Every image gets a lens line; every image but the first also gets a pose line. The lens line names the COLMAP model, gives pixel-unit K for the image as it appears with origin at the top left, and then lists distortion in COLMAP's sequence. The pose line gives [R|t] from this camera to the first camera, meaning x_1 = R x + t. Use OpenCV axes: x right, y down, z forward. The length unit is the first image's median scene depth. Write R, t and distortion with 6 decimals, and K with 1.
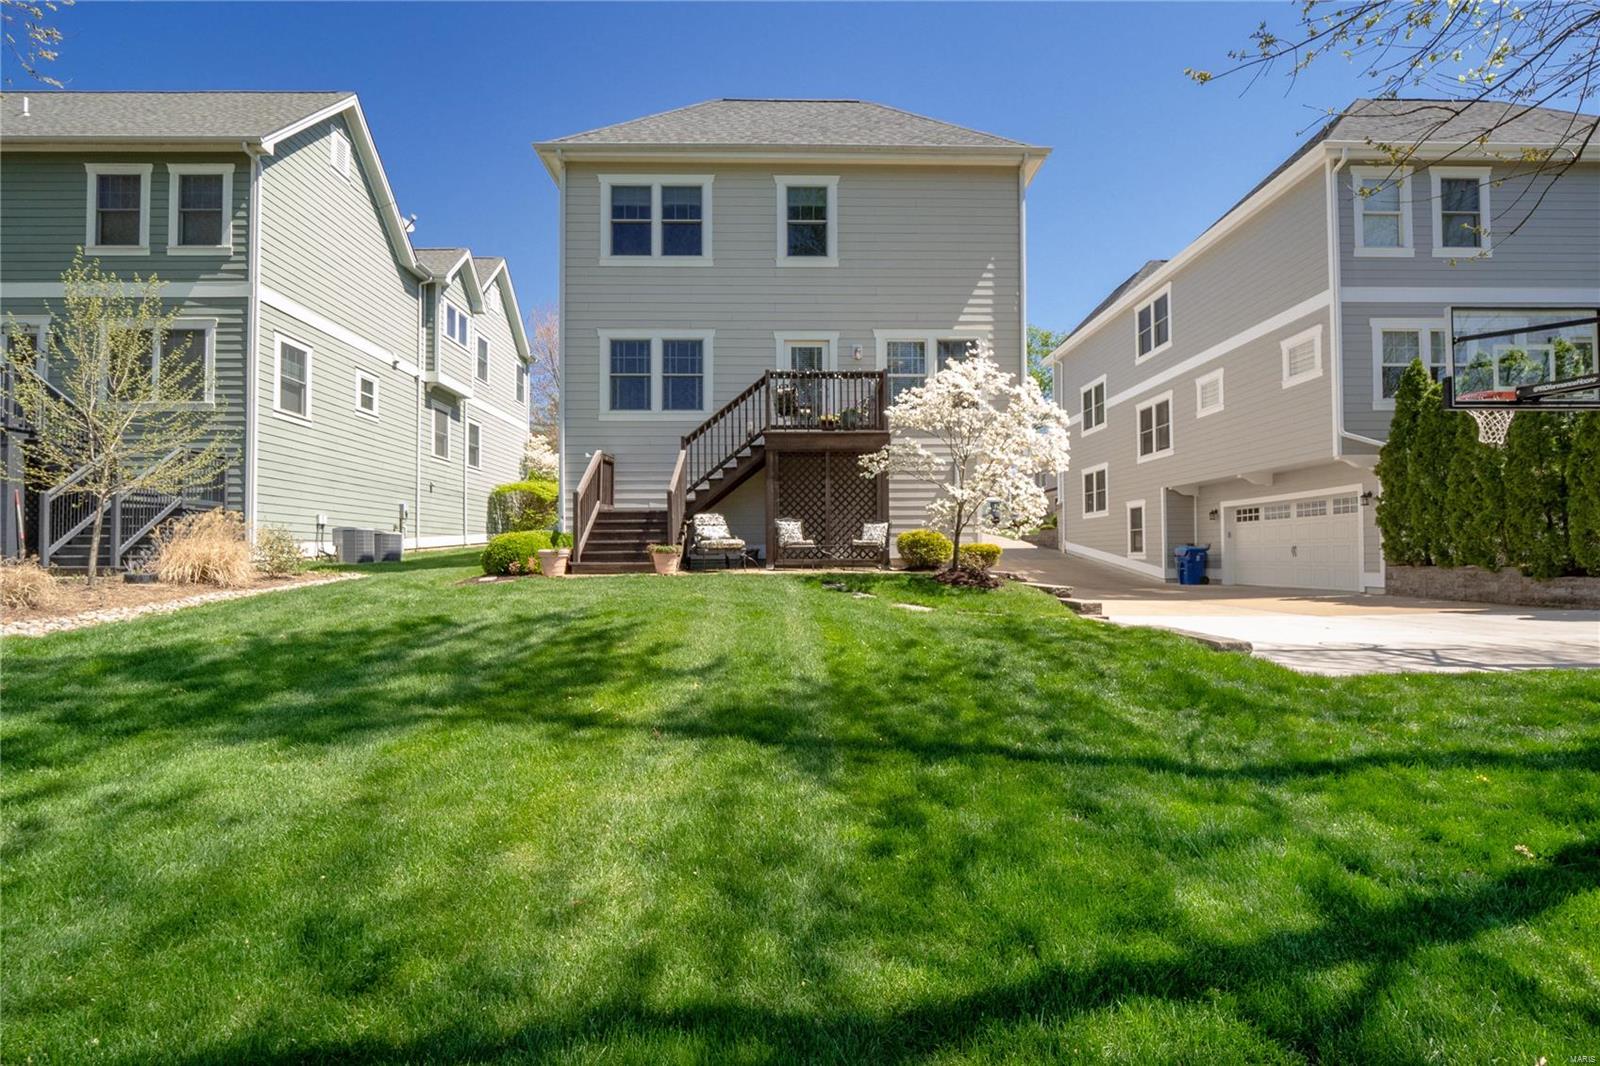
lens RADIAL K [[738.3, 0, 800.0], [0, 738.3, 533.0], [0, 0, 1]] dist [0.004182, -0.000572]
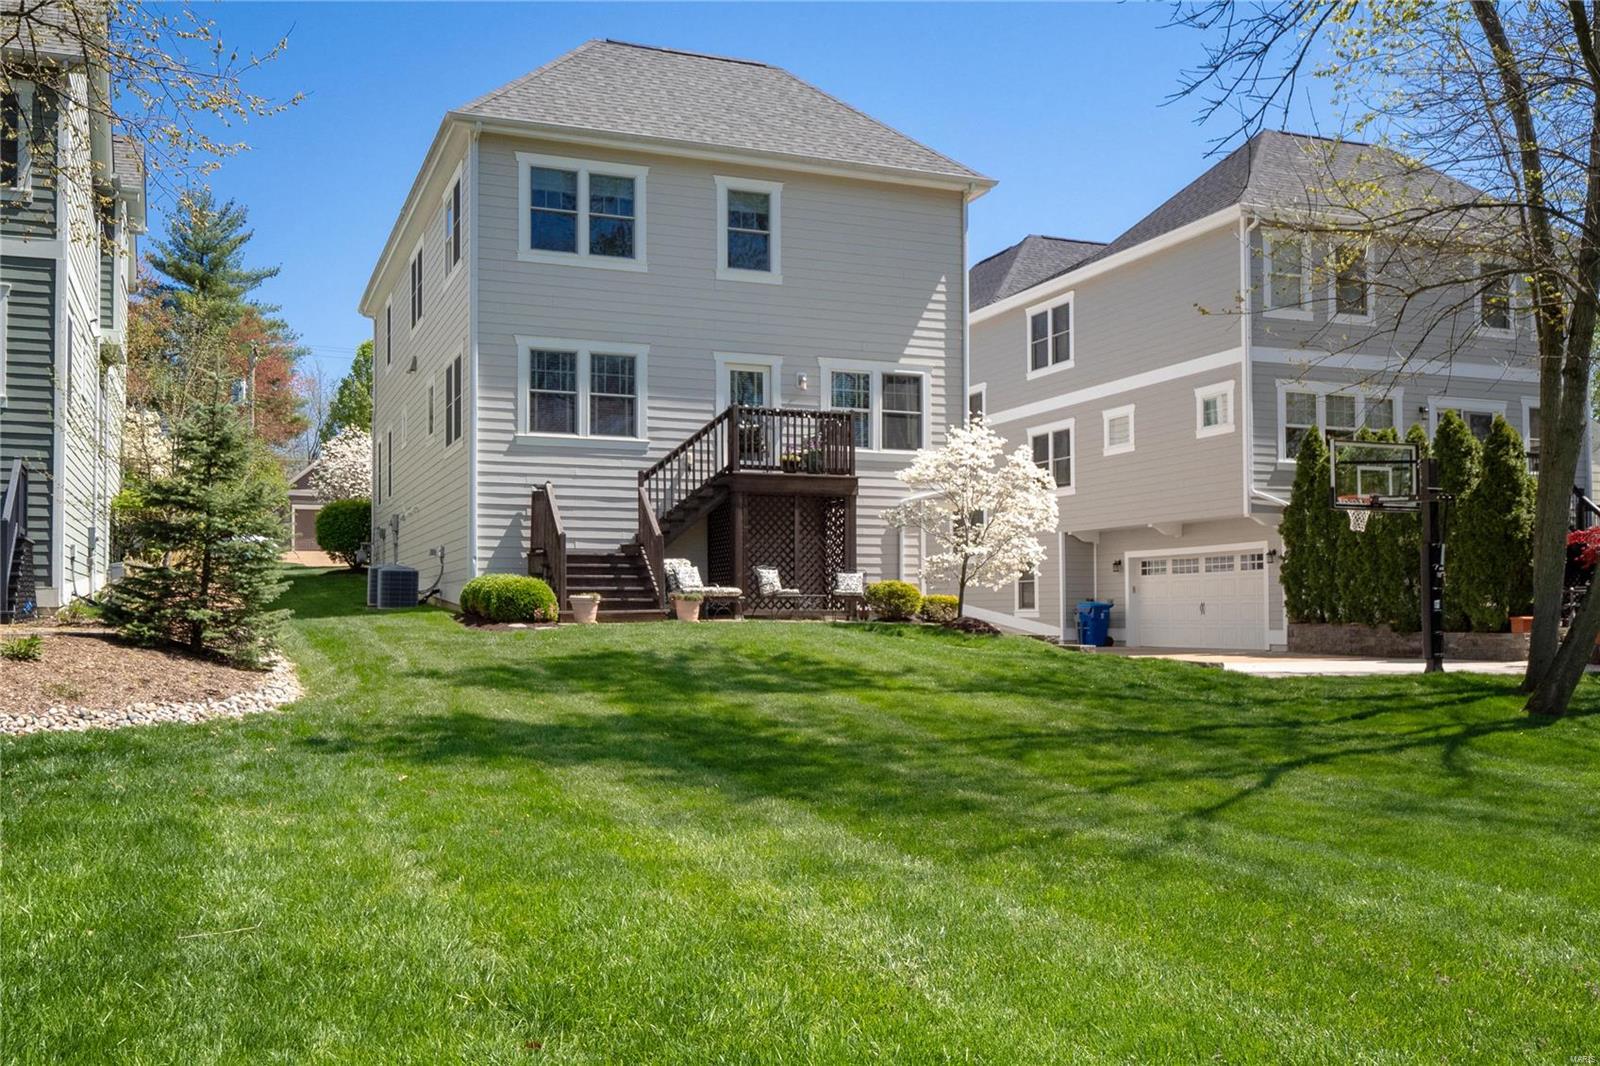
lens RADIAL K [[1310.0, 0, 800.0], [0, 1310.0, 533.0], [0, 0, 1]] dist [0.067516, -0.000339]
pose [[0.946637, 0.028639, 0.321027, -0.433017], [-0.018126, 0.999199, -0.035690, -0.002580], [-0.321792, 0.027967, 0.946397, -0.511320]]
